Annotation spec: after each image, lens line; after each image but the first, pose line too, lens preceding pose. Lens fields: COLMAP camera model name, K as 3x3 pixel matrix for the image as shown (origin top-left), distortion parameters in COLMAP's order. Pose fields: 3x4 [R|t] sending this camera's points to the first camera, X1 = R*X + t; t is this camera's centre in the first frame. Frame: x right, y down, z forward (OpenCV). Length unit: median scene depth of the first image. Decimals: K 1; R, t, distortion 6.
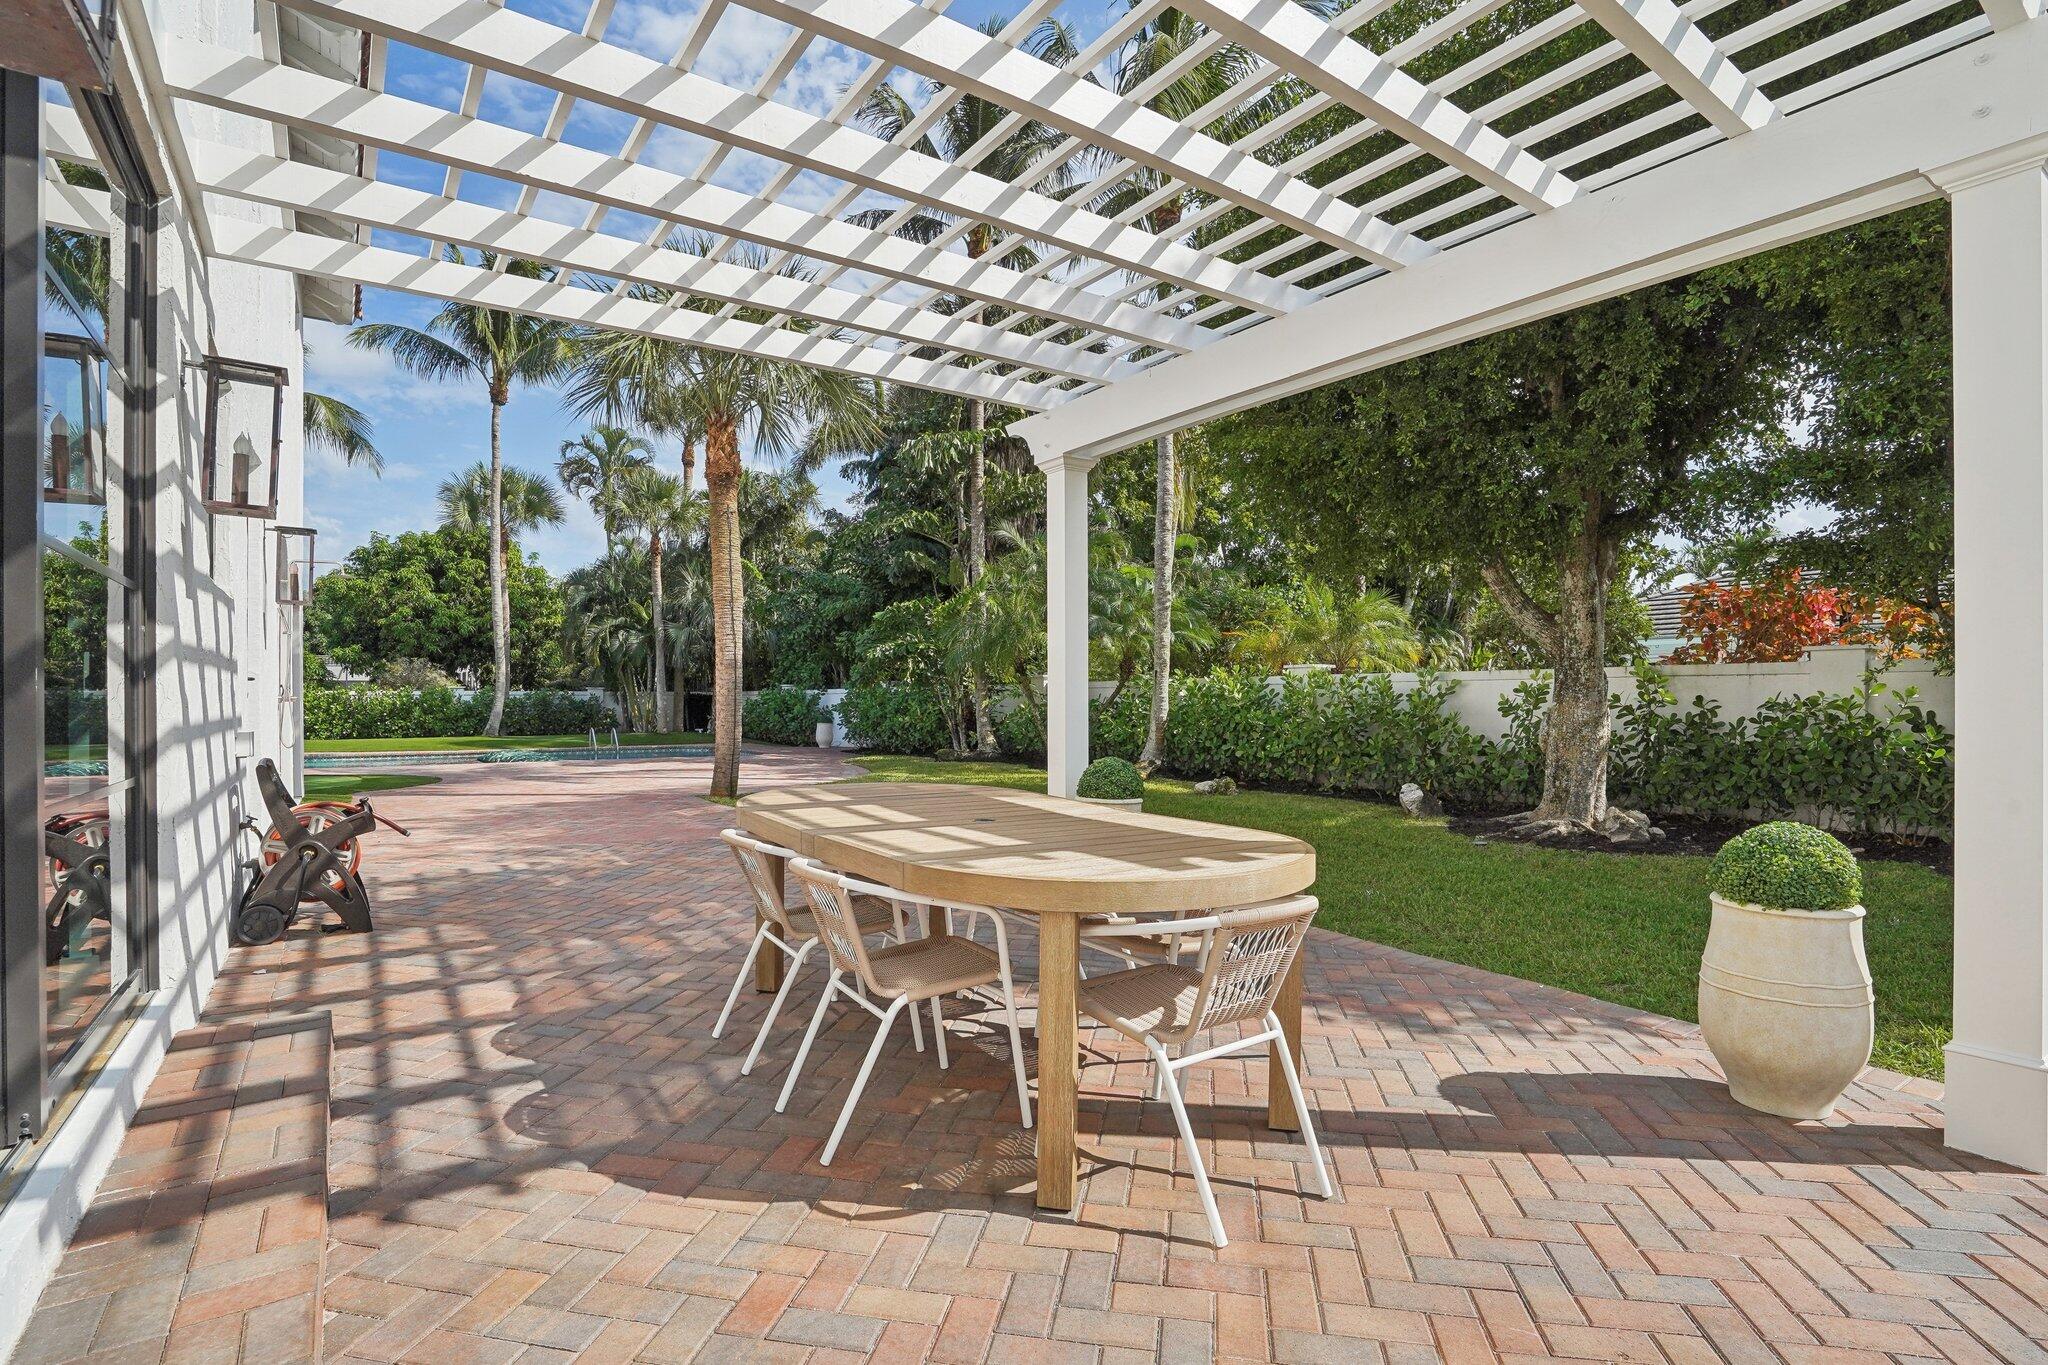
lens RADIAL K [[986.8, 0, 1012.8], [0, 986.8, 696.2], [0, 0, 1]] dist [-0.040723, 0.012496]
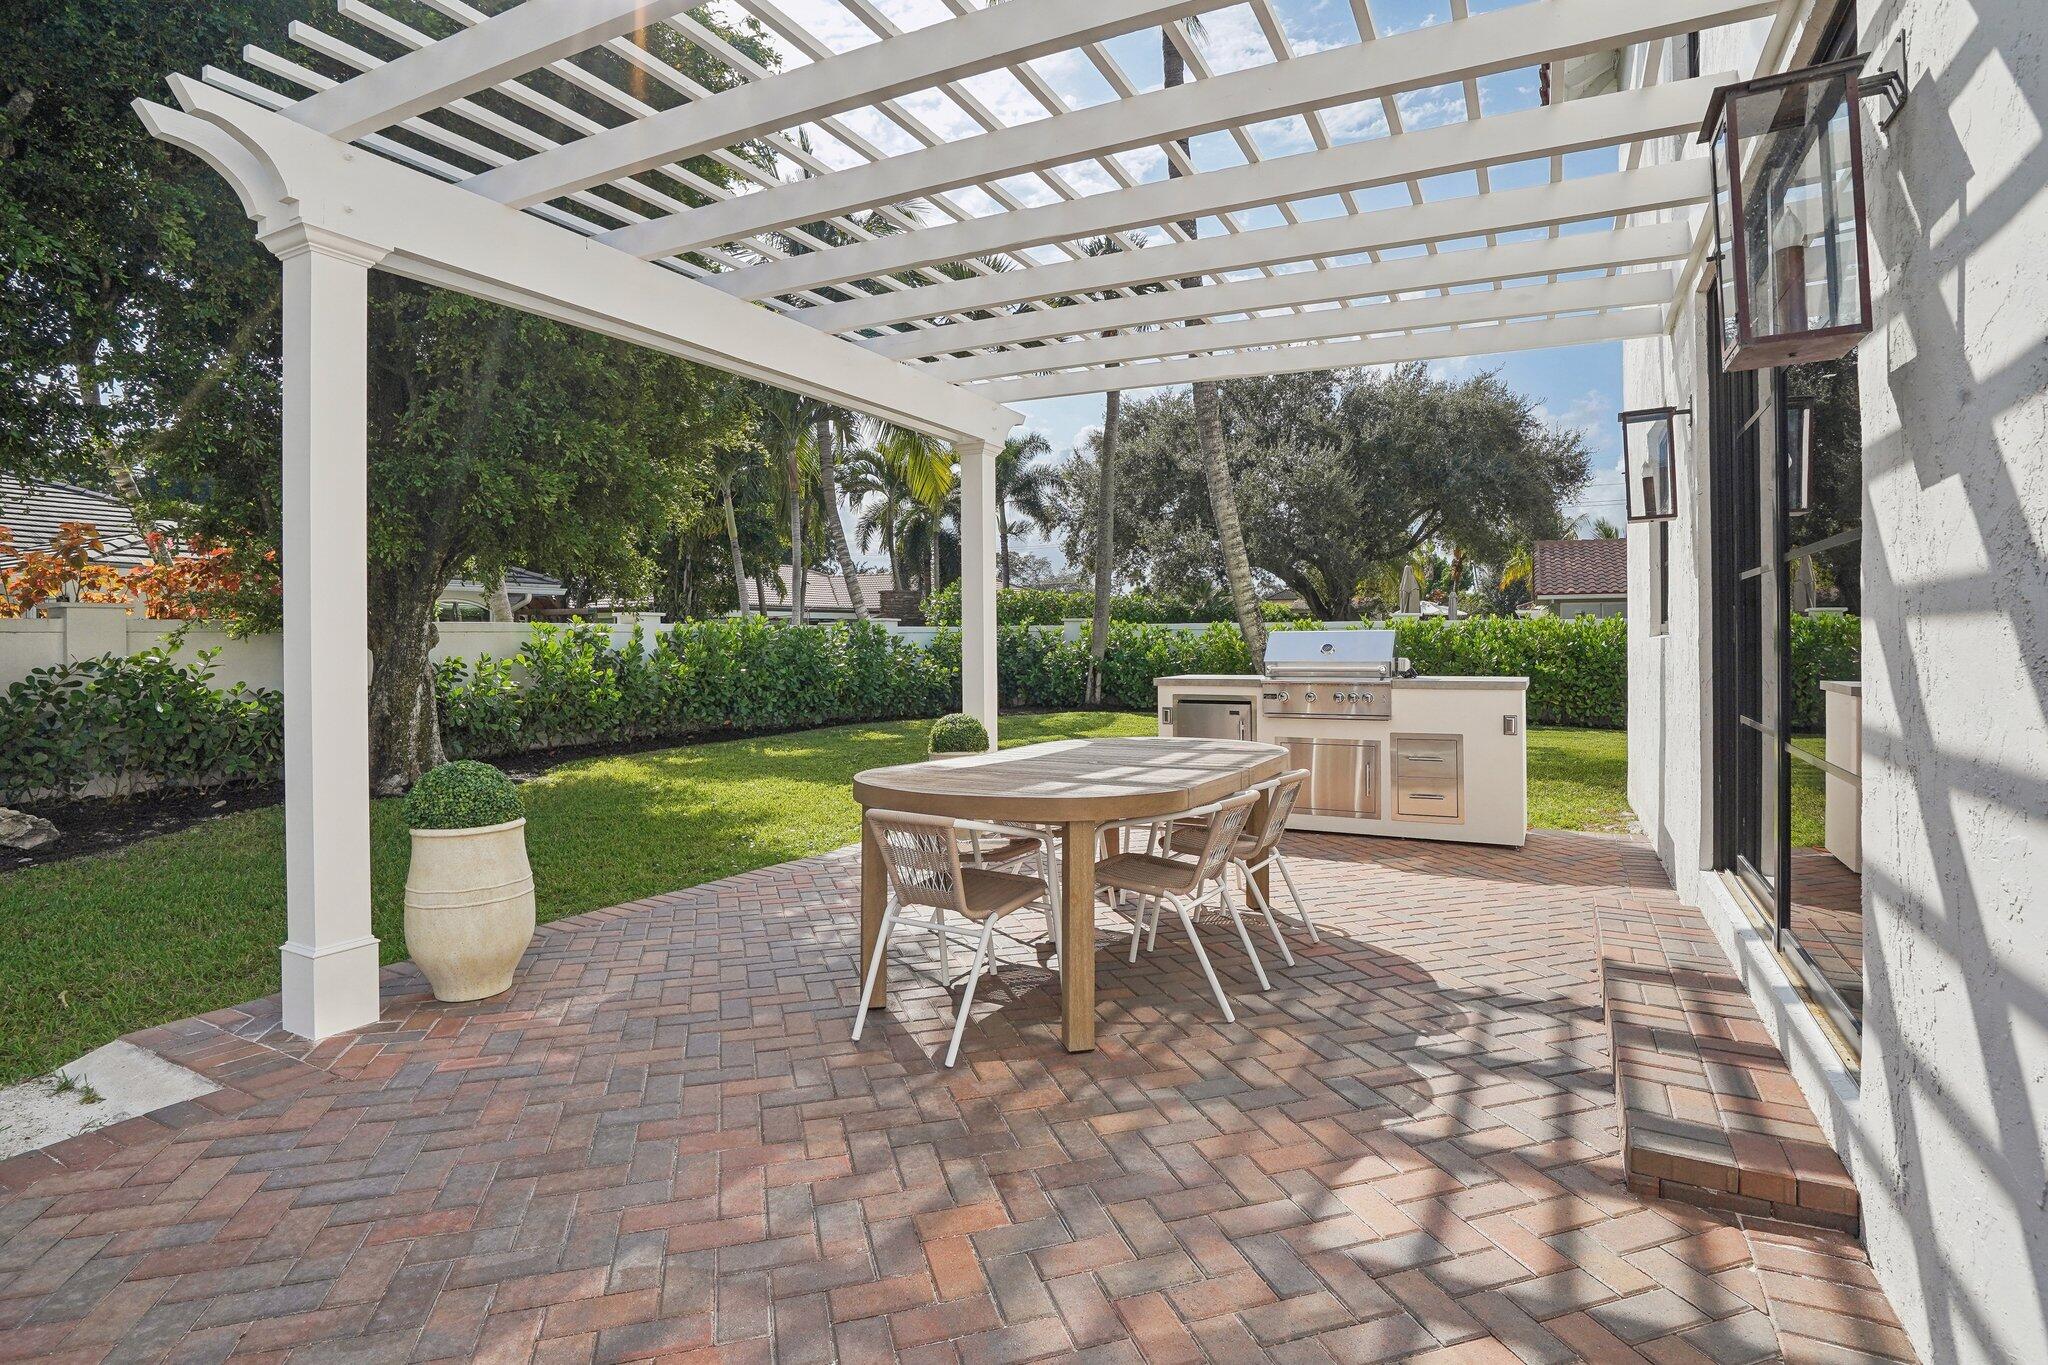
lens RADIAL K [[986.8, 0, 1030.3], [0, 986.8, 627.3], [0, 0, 1]] dist [-0.040723, 0.012496]
pose [[-0.458703, 0.014328, 0.888474, -1.148166], [0.007796, 0.999896, -0.012100, -0.028795], [-0.888555, 0.001376, -0.458767, 1.729867]]
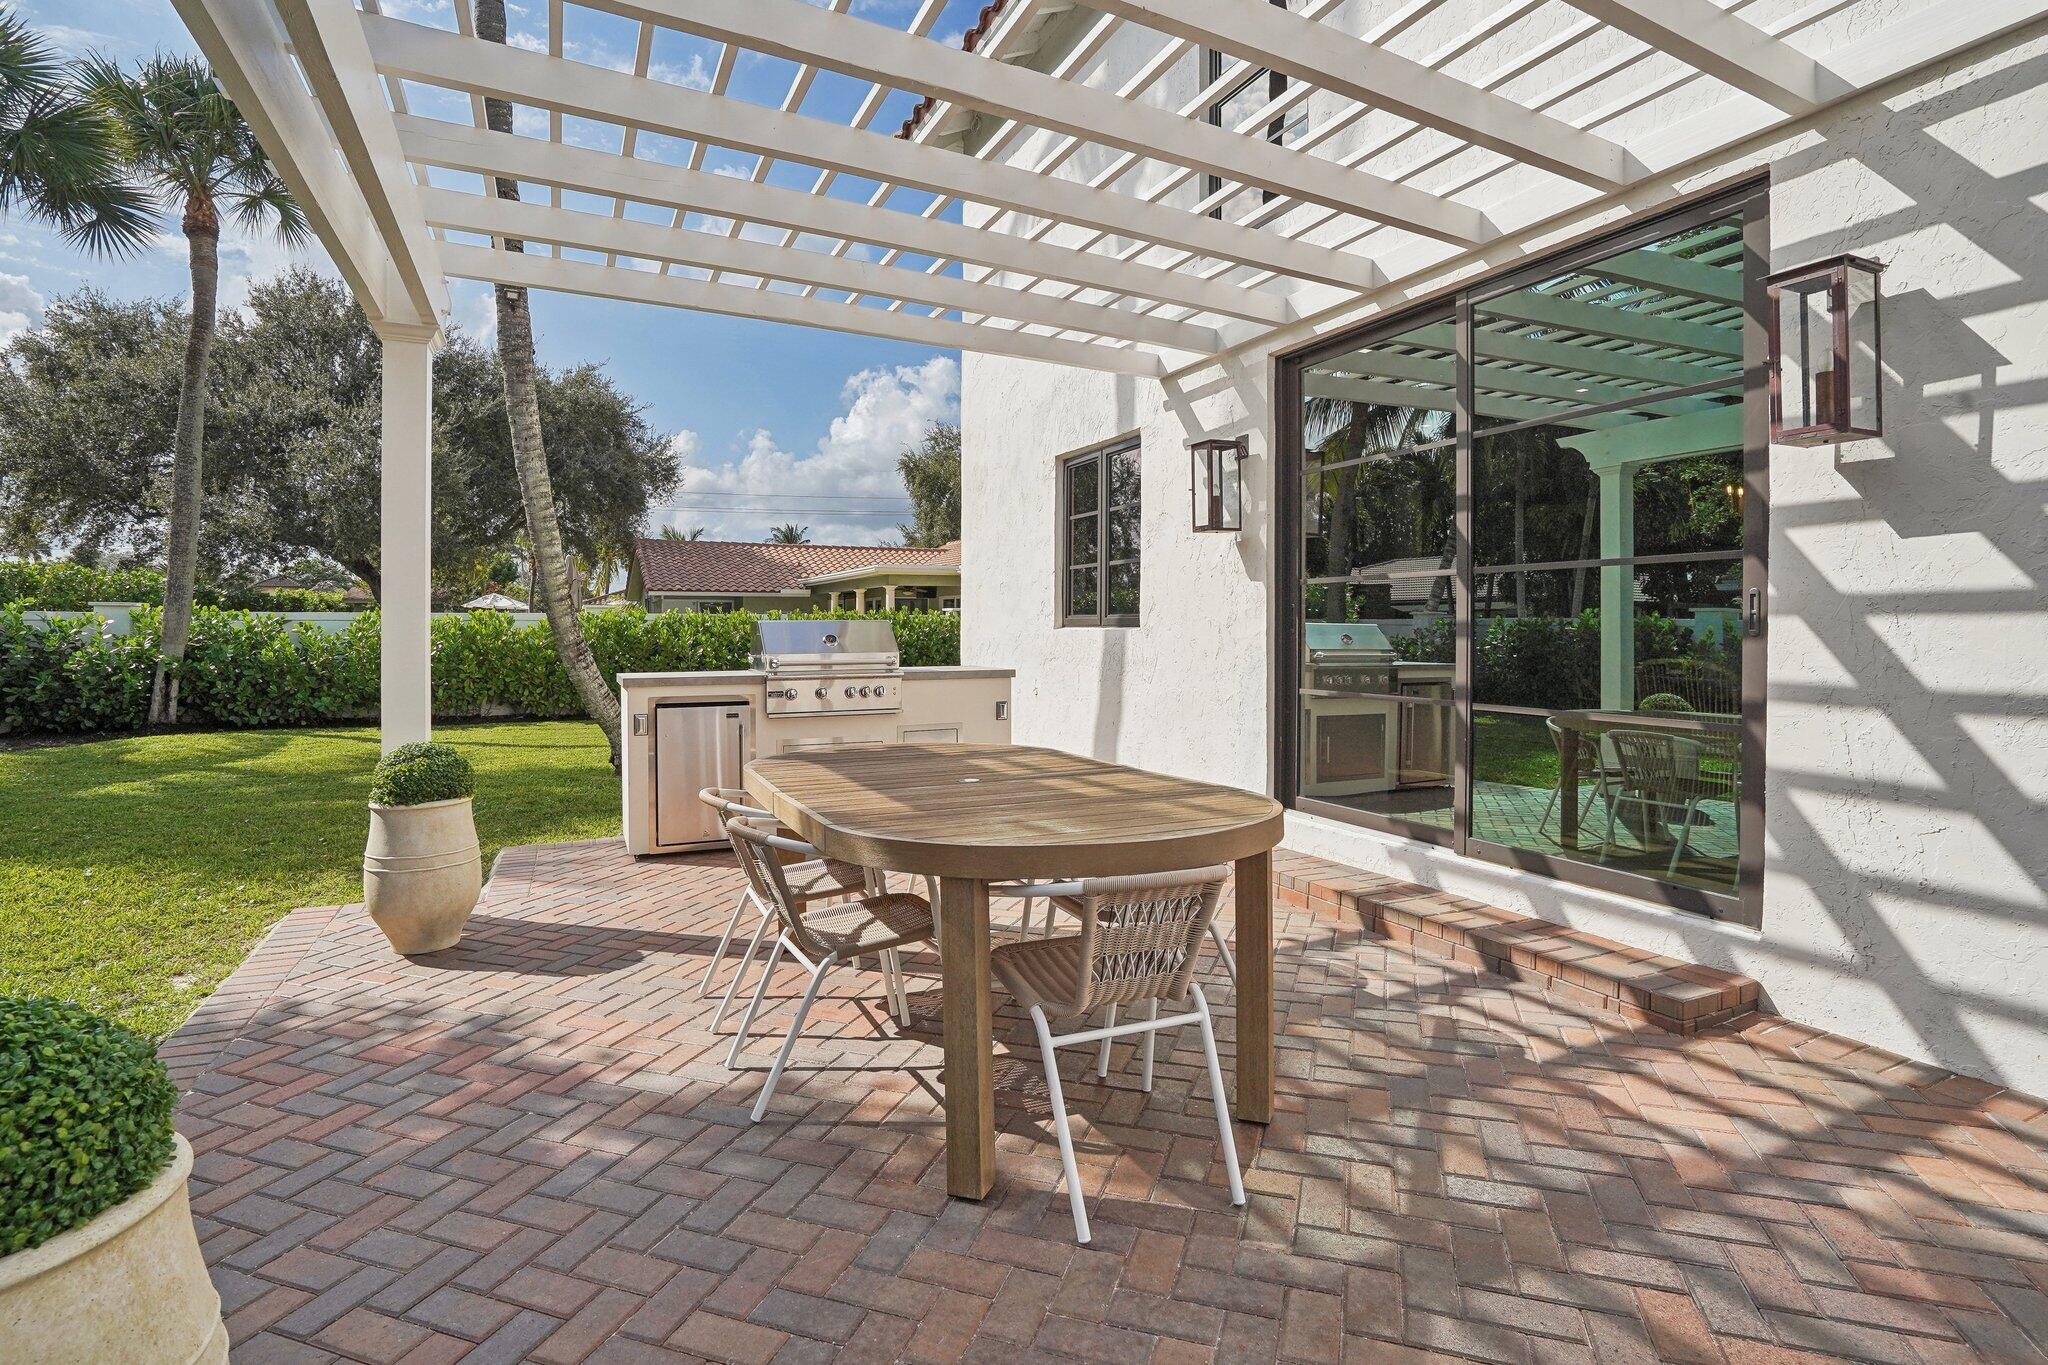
lens RADIAL K [[986.8, 0, 1007.0], [0, 986.8, 628.8], [0, 0, 1]] dist [-0.040723, 0.012496]
pose [[-0.984532, 0.003364, 0.175170, -0.249288], [0.003395, 0.999994, -0.000126, -0.025464], [-0.175169, 0.000471, -0.984538, 2.065780]]
